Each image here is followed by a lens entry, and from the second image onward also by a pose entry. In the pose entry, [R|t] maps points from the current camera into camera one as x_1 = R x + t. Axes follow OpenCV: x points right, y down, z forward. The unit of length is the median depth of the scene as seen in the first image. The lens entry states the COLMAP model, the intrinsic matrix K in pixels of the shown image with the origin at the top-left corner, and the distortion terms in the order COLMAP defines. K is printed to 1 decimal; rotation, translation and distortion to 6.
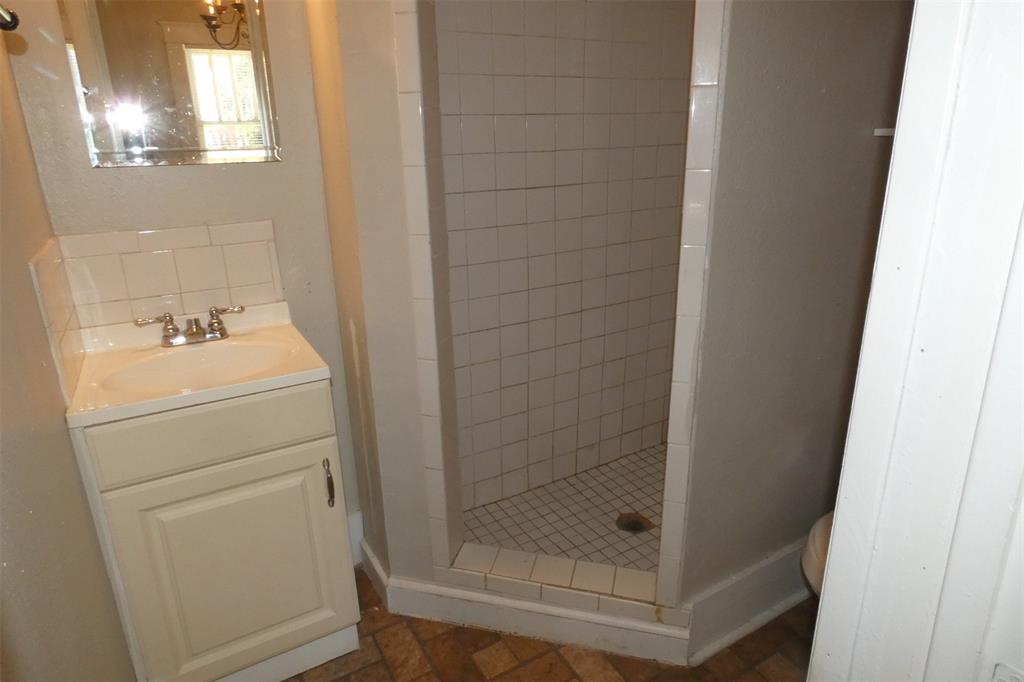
lens RADIAL K [[620.9, 0, 517.3], [0, 620.9, 334.3], [0, 0, 1]] dist [0.013563, -0.006215]
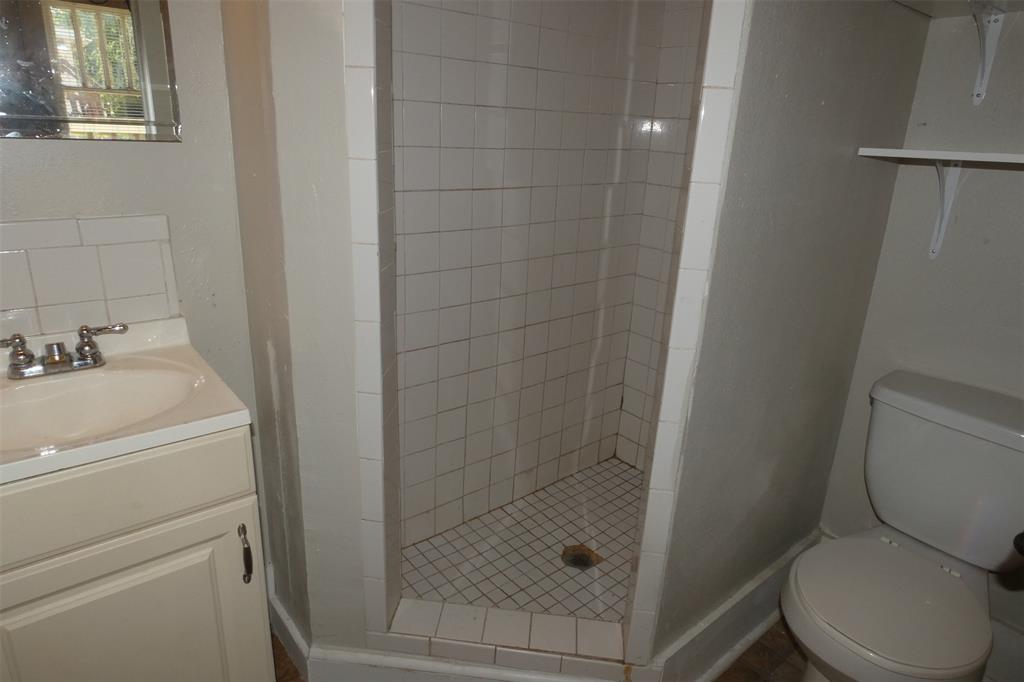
lens RADIAL K [[620.9, 0, 517.3], [0, 620.9, 334.3], [0, 0, 1]] dist [0.013563, -0.006215]
pose [[0.985455, 0.011296, 0.169560, -0.086636], [-0.012520, 0.999903, 0.006149, -0.042865], [-0.169474, -0.008182, 0.985501, 0.141669]]
